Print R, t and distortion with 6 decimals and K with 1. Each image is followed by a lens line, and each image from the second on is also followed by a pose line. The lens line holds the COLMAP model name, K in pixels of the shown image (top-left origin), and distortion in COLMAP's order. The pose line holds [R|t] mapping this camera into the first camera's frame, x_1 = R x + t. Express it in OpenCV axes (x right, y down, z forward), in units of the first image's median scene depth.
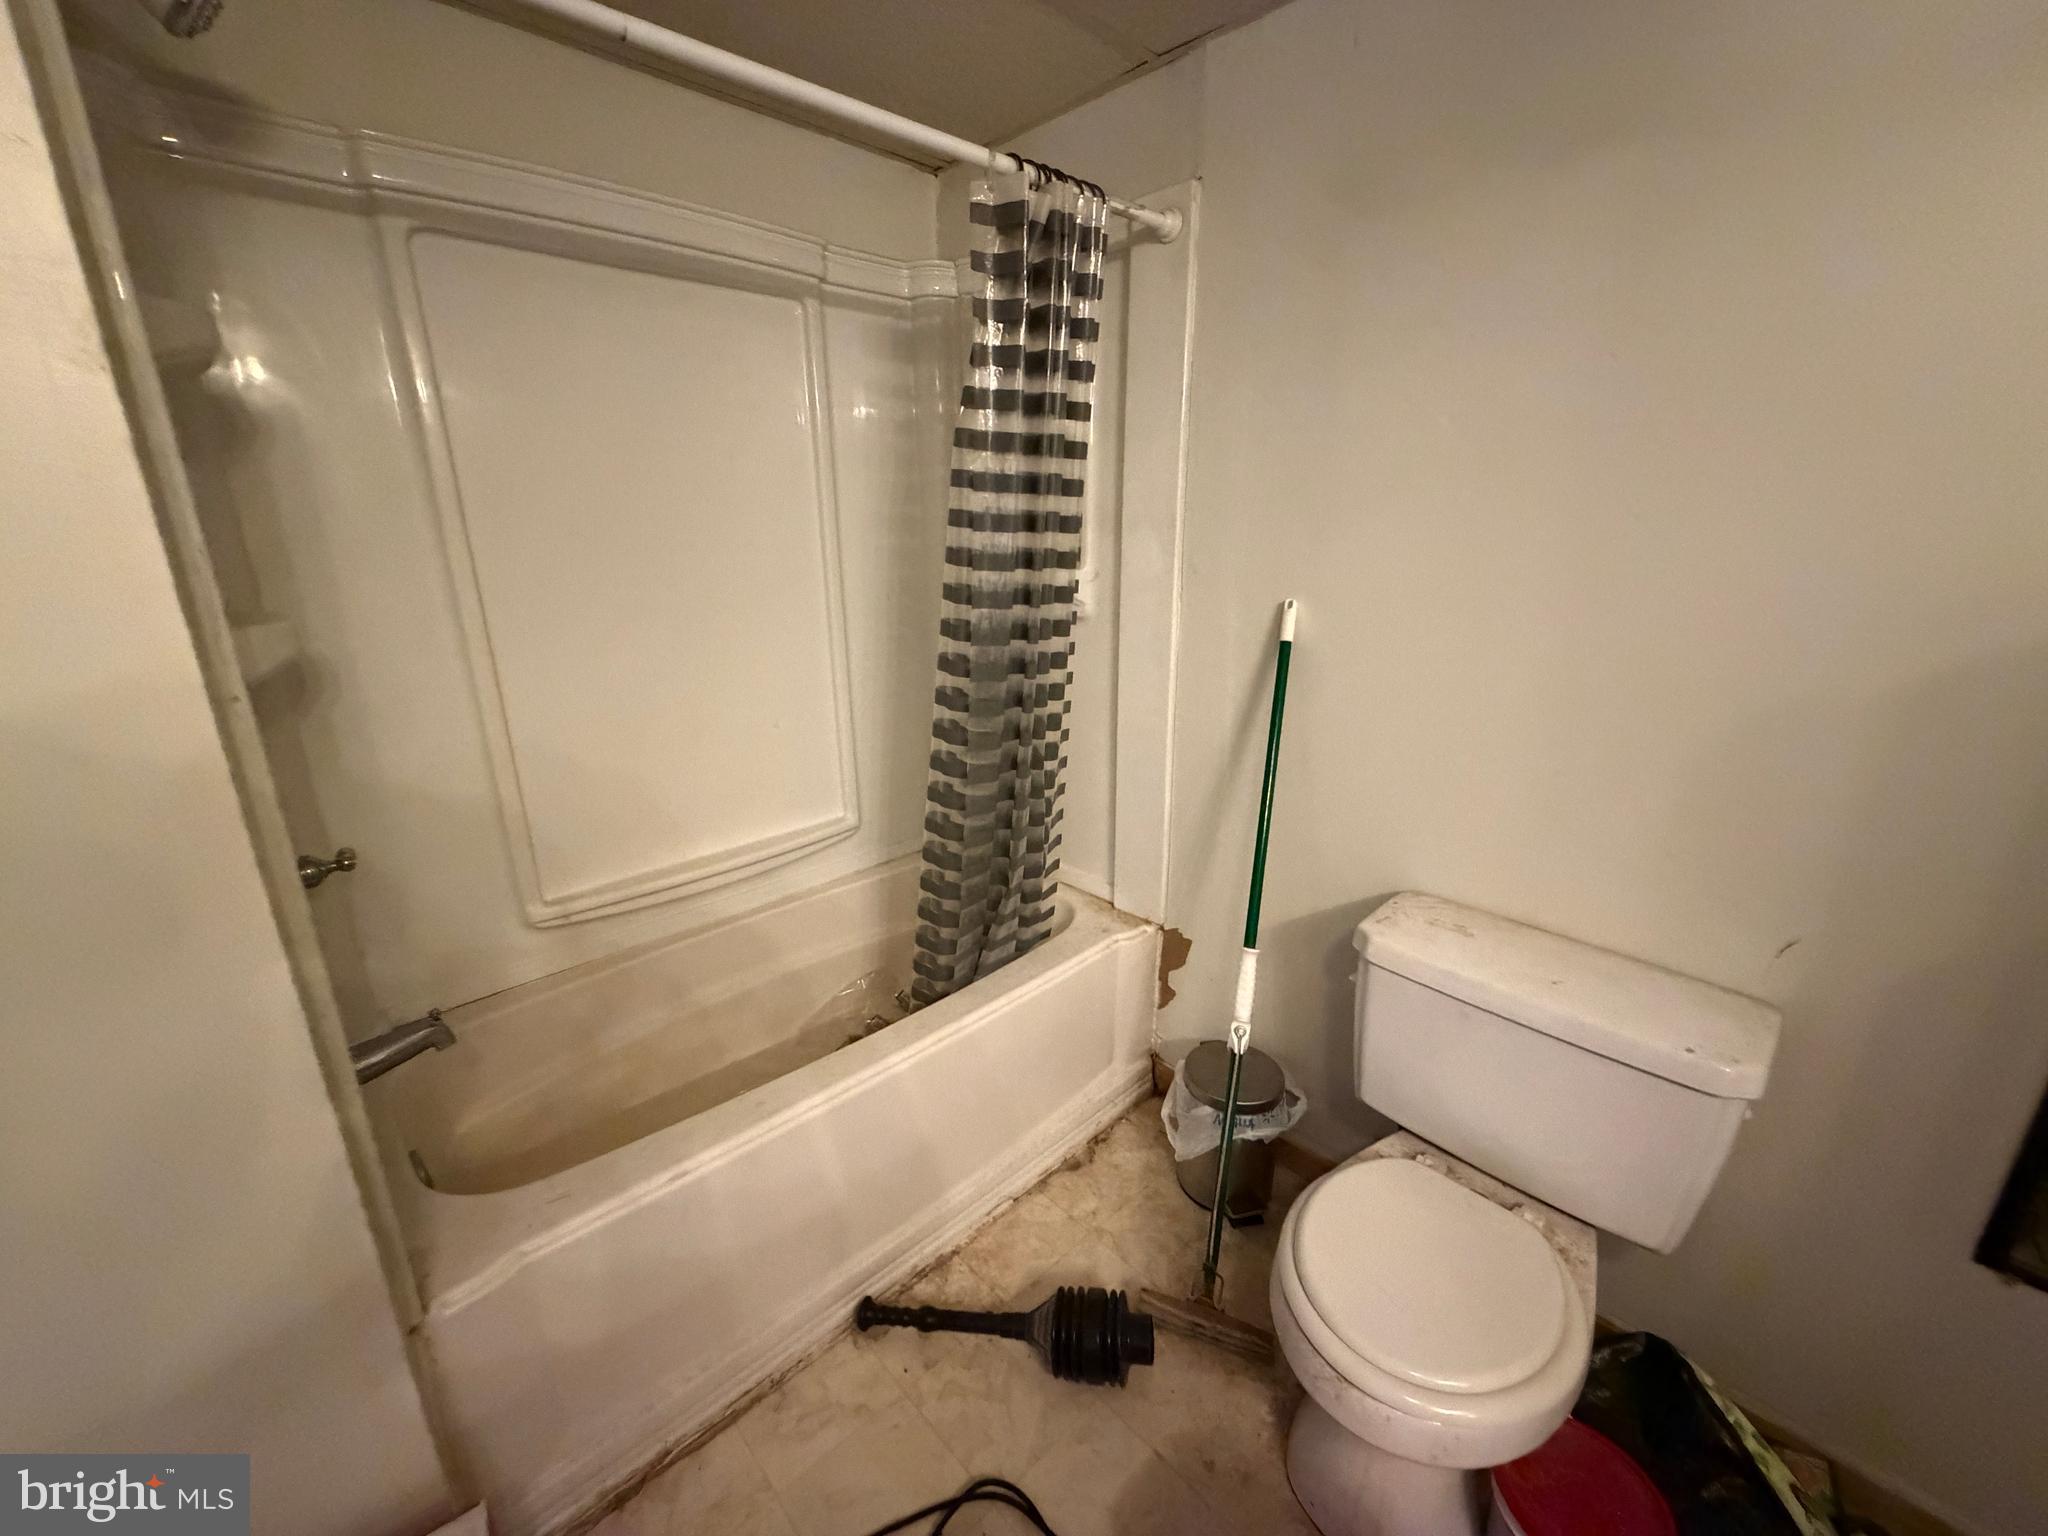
lens RADIAL K [[819.5, 0, 1013.8], [0, 819.5, 772.2], [0, 0, 1]] dist [0.001299, -0.000410]
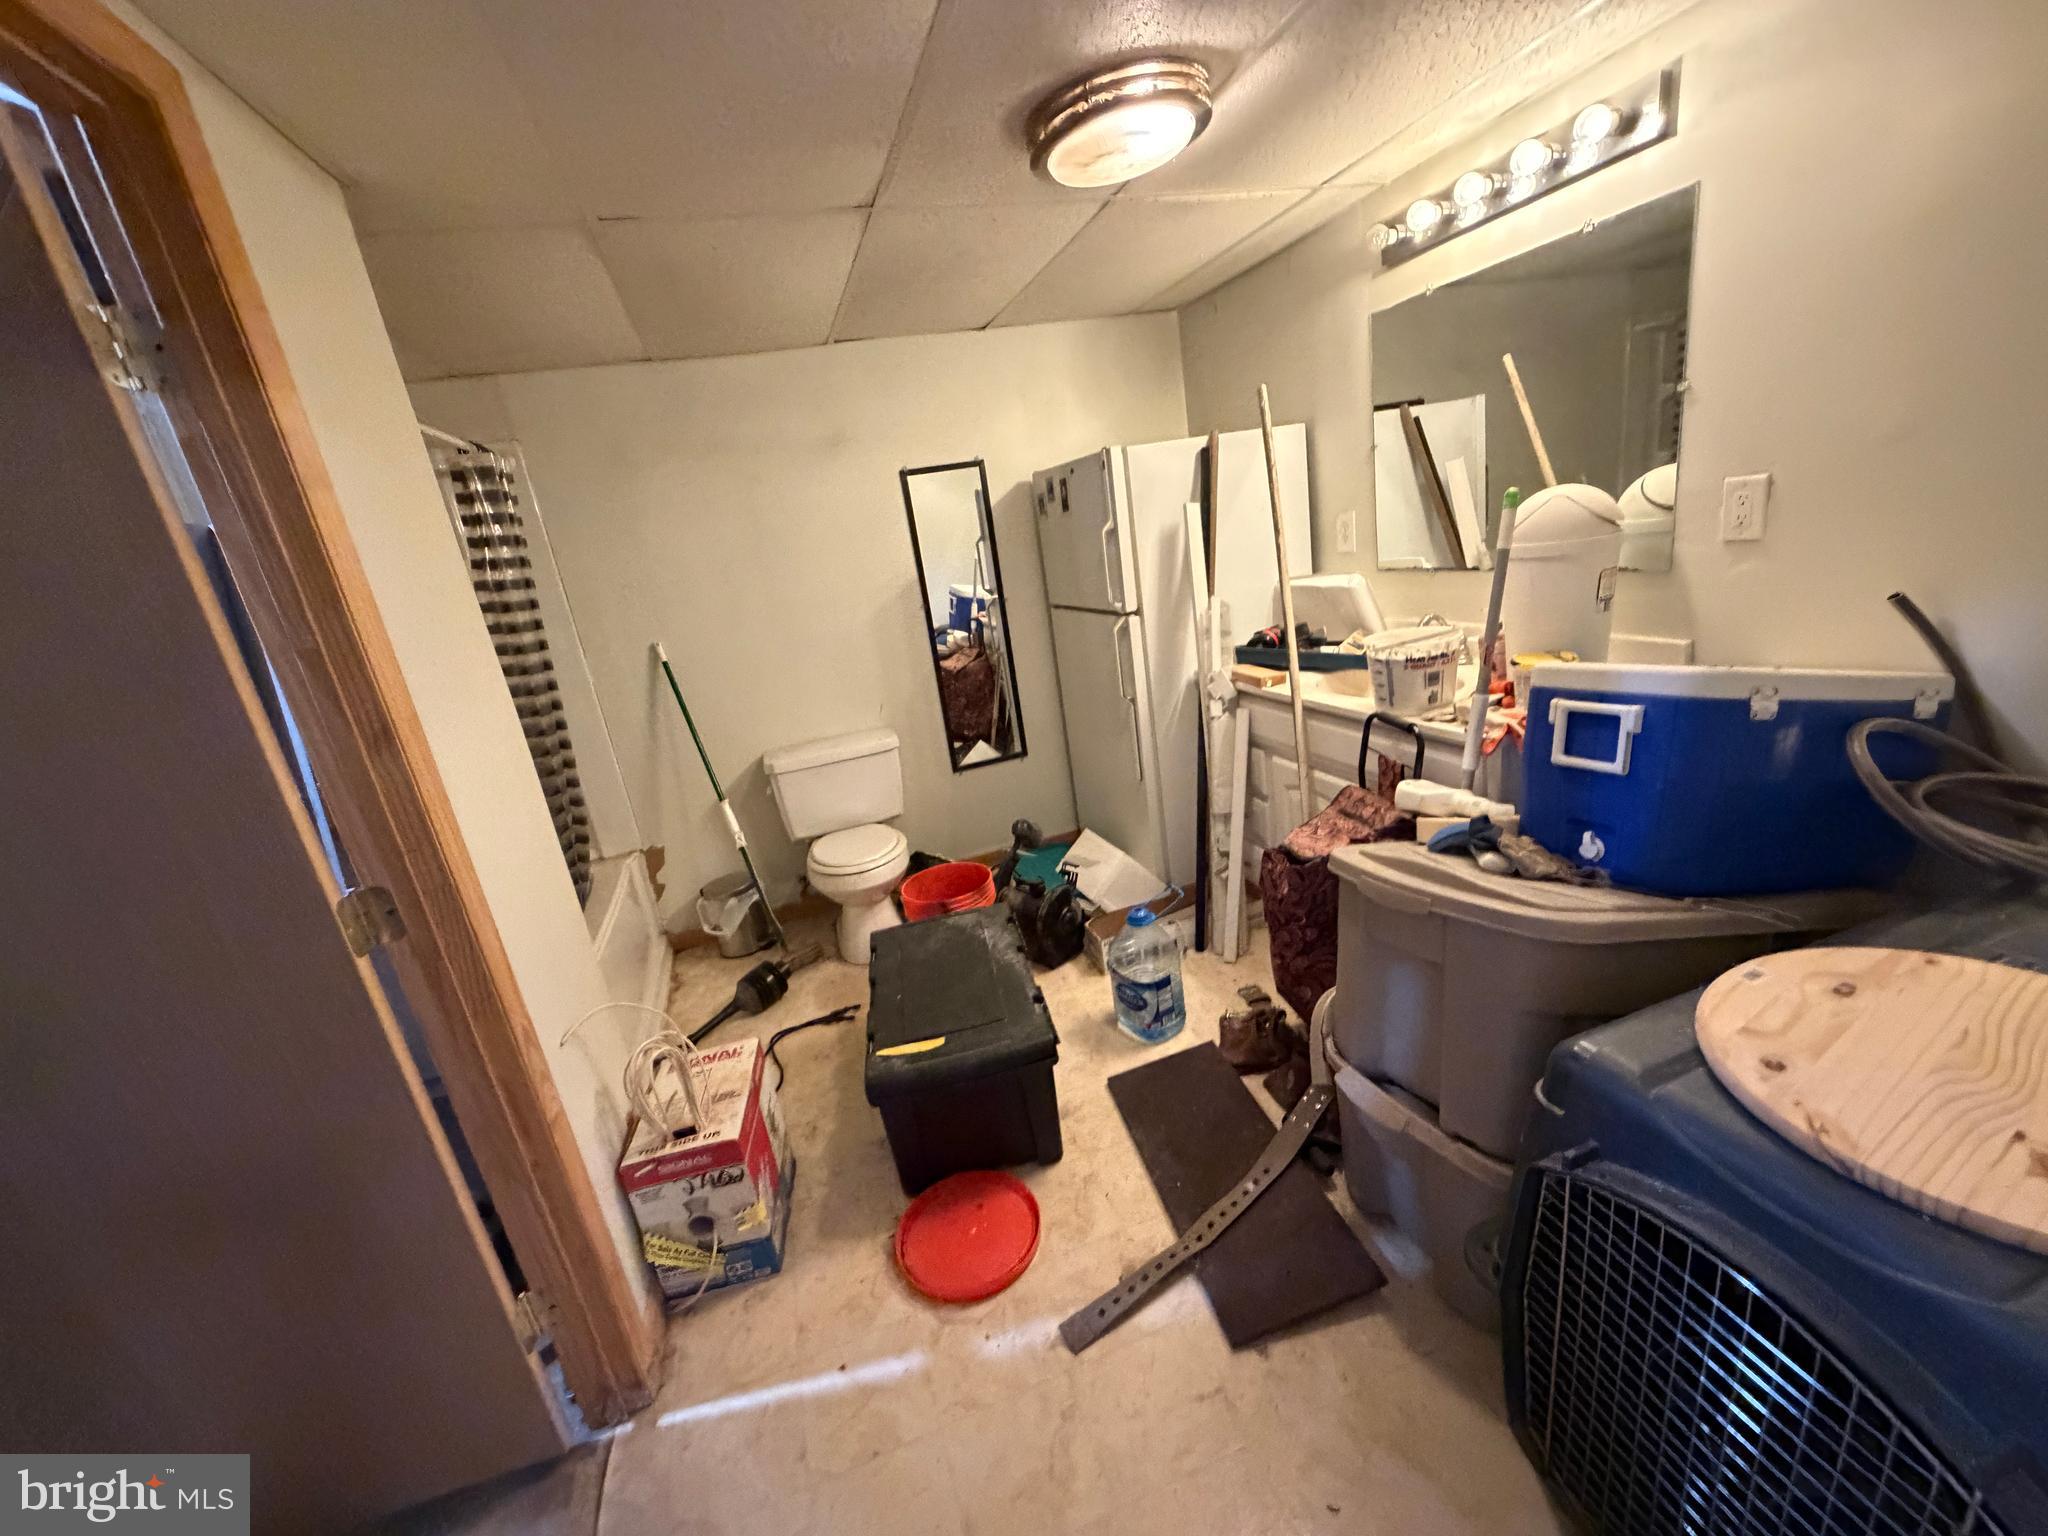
lens RADIAL K [[819.5, 0, 1026.6], [0, 819.5, 768.4], [0, 0, 1]] dist [0.001299, -0.000410]
pose [[0.419154, -0.319549, 0.849822, -1.103807], [0.398904, 0.905649, 0.143791, 0.145336], [-0.815589, 0.278727, 0.507076, -0.672476]]
